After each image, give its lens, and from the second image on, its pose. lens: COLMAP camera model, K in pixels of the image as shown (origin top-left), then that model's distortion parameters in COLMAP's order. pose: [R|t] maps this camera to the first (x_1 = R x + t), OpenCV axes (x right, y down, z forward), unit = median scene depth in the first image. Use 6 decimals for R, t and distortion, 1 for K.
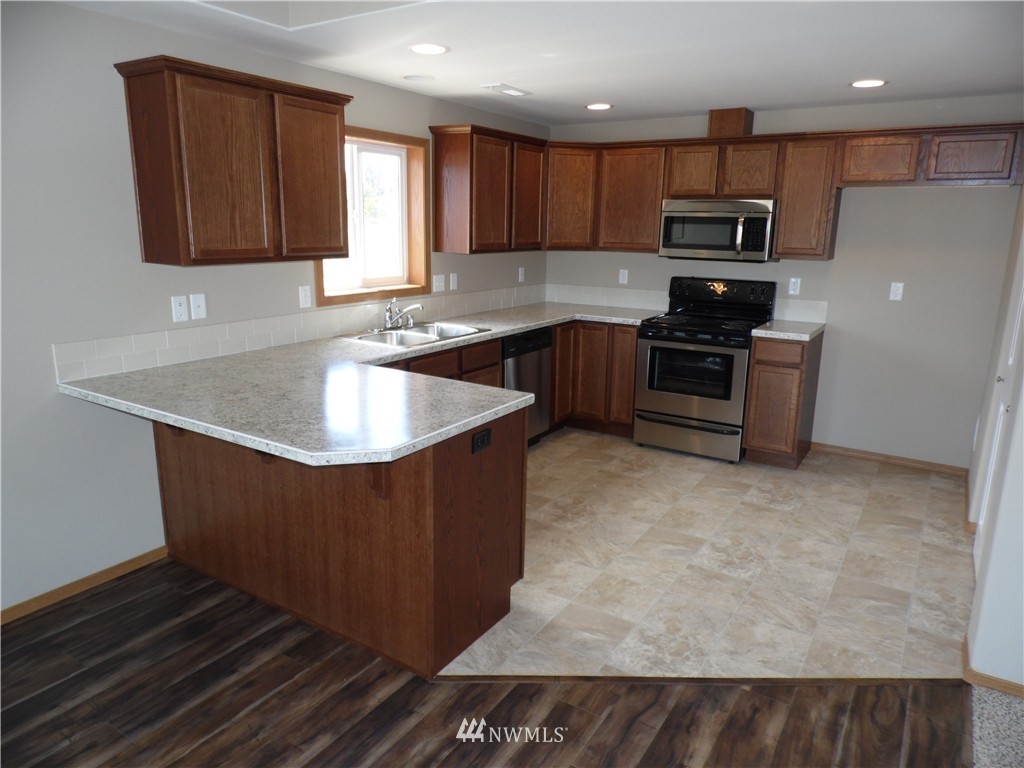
lens RADIAL K [[684.0, 0, 513.3], [0, 684.0, 379.8], [0, 0, 1]] dist [0.003322, 0.000371]
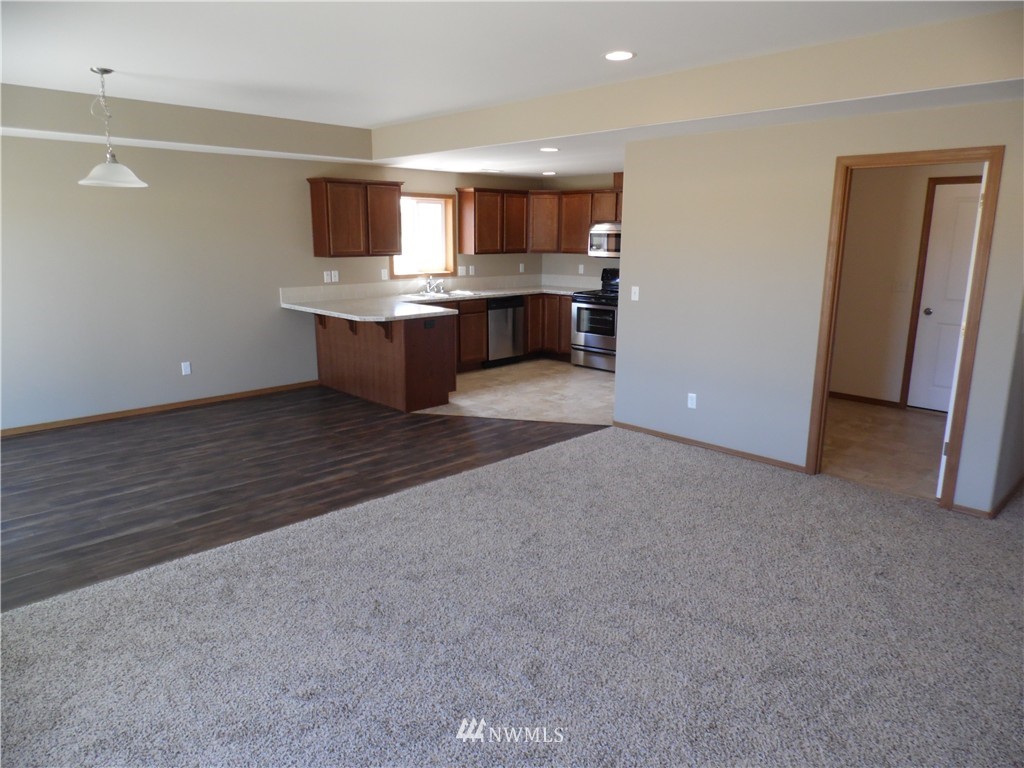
lens RADIAL K [[684.0, 0, 513.0], [0, 684.0, 381.2], [0, 0, 1]] dist [0.003322, 0.000371]
pose [[0.973651, 0.036749, -0.225065, 0.481388], [-0.039696, 0.999175, -0.008583, 0.178070], [0.224564, 0.017292, 0.974306, -0.813121]]
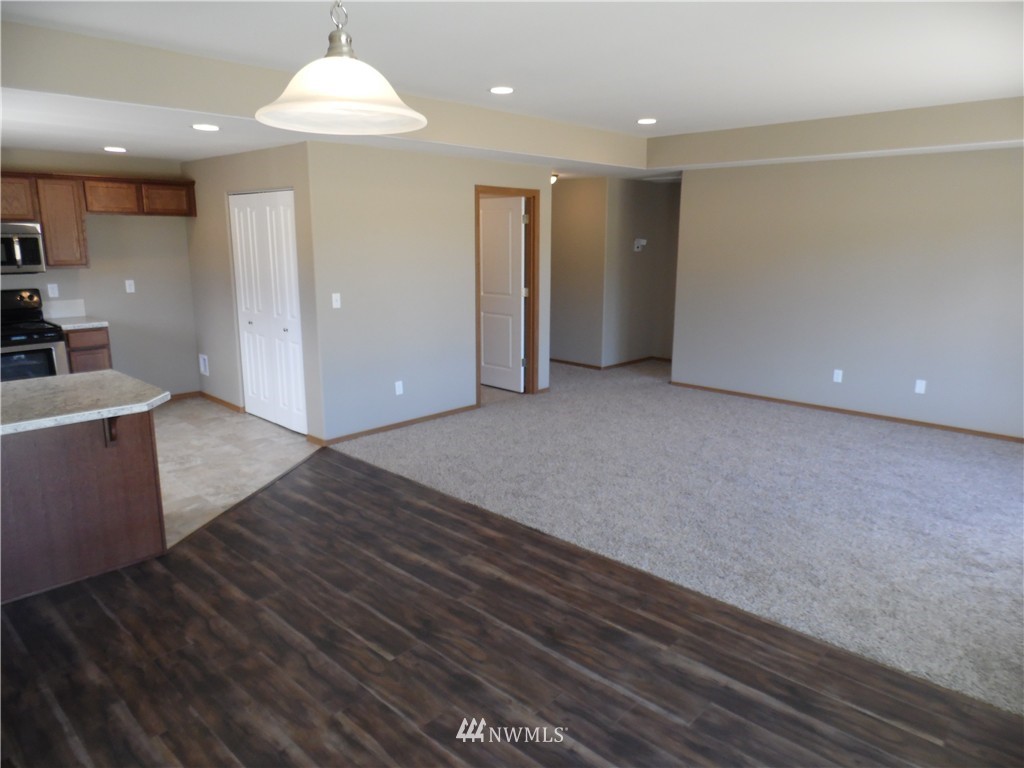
lens RADIAL K [[684.0, 0, 514.8], [0, 684.0, 384.7], [0, 0, 1]] dist [0.003322, 0.000371]
pose [[0.190661, -0.226284, 0.955220, -0.740424], [0.220221, 0.958127, 0.183016, -0.015159], [-0.956635, 0.175466, 0.232509, -0.087400]]
